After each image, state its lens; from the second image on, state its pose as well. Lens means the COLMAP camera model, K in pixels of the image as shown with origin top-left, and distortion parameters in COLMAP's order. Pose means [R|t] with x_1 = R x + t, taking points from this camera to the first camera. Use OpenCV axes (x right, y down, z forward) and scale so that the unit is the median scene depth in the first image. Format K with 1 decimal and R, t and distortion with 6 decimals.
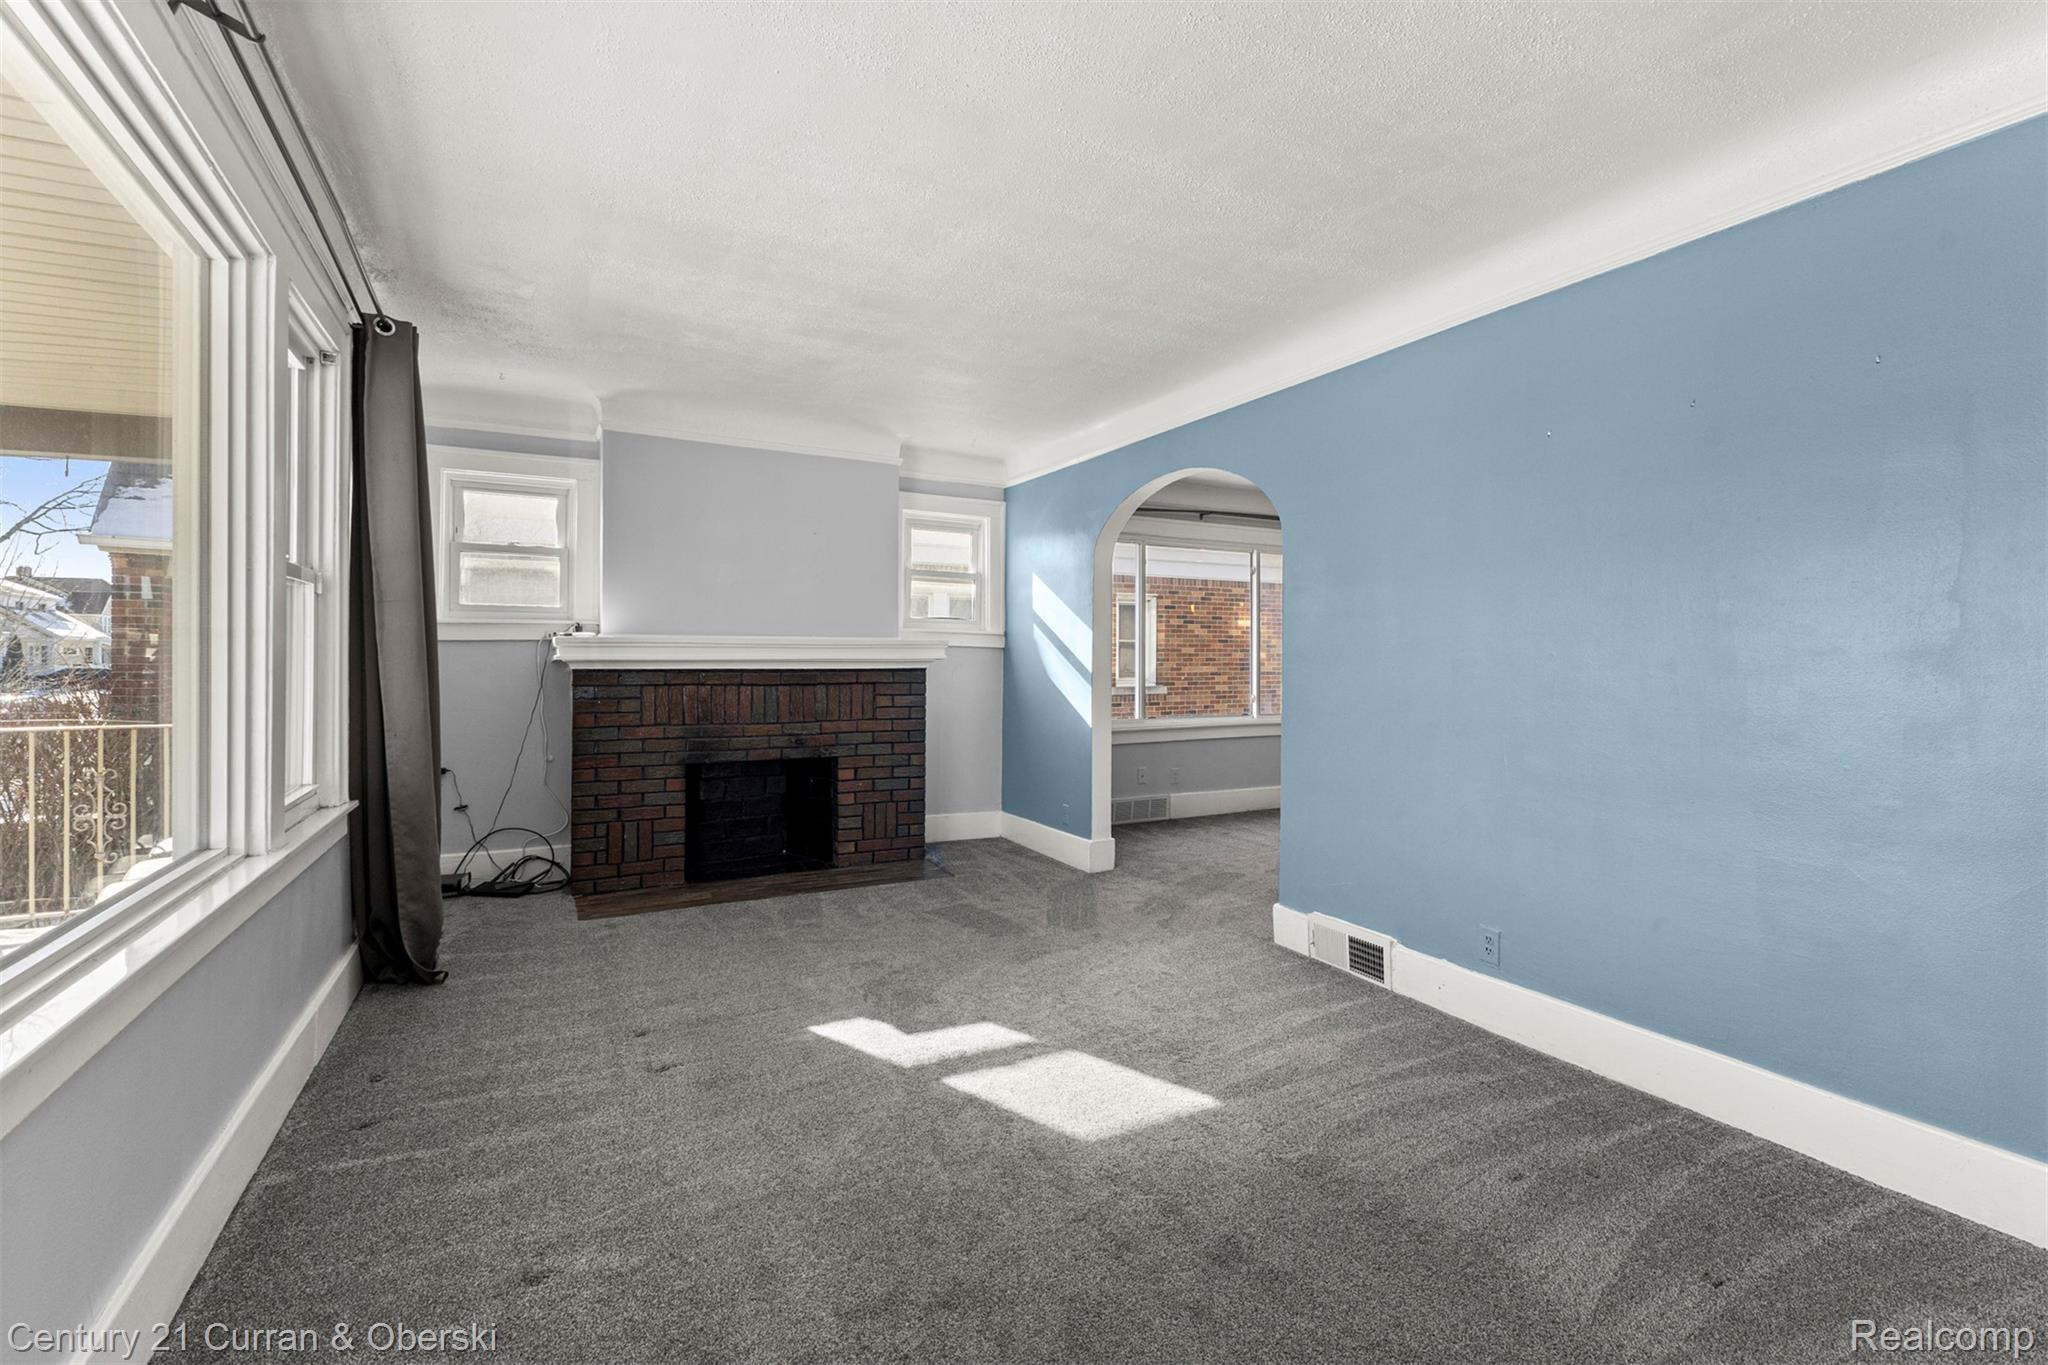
lens RADIAL K [[890.5, 0, 1019.3], [0, 890.5, 663.6], [0, 0, 1]] dist [0.002898, 0.000156]
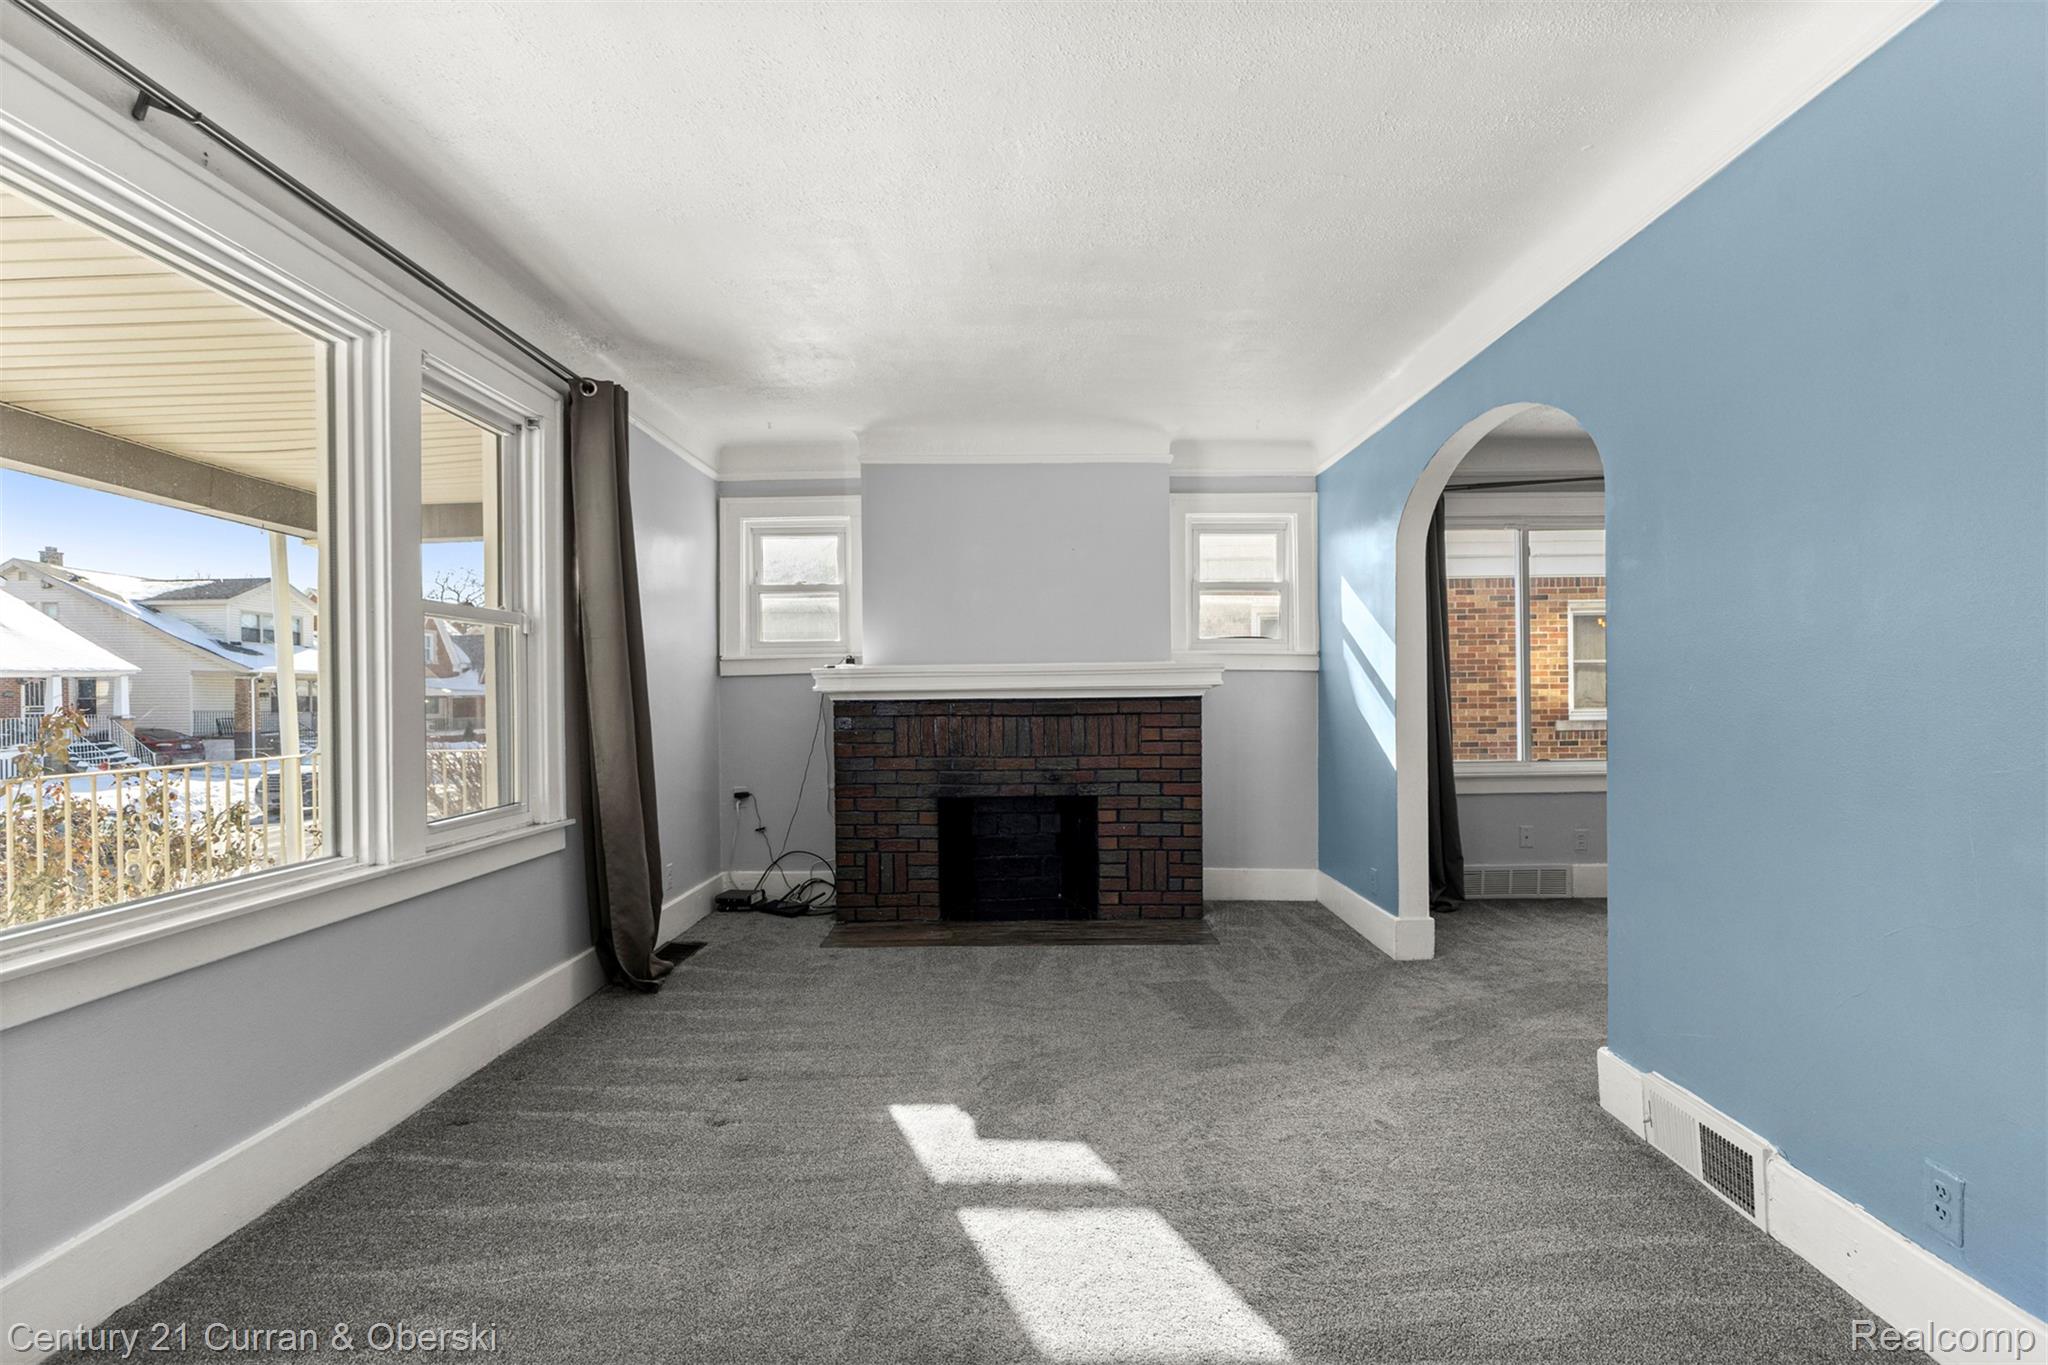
lens RADIAL K [[920.5, 0, 1025.3], [0, 920.5, 701.0], [0, 0, 1]] dist [0.001025, -0.000953]
pose [[0.882521, -0.009152, -0.470184, 0.197223], [0.011599, 0.999930, 0.002309, 0.006818], [0.470130, -0.007491, 0.882565, 0.171148]]
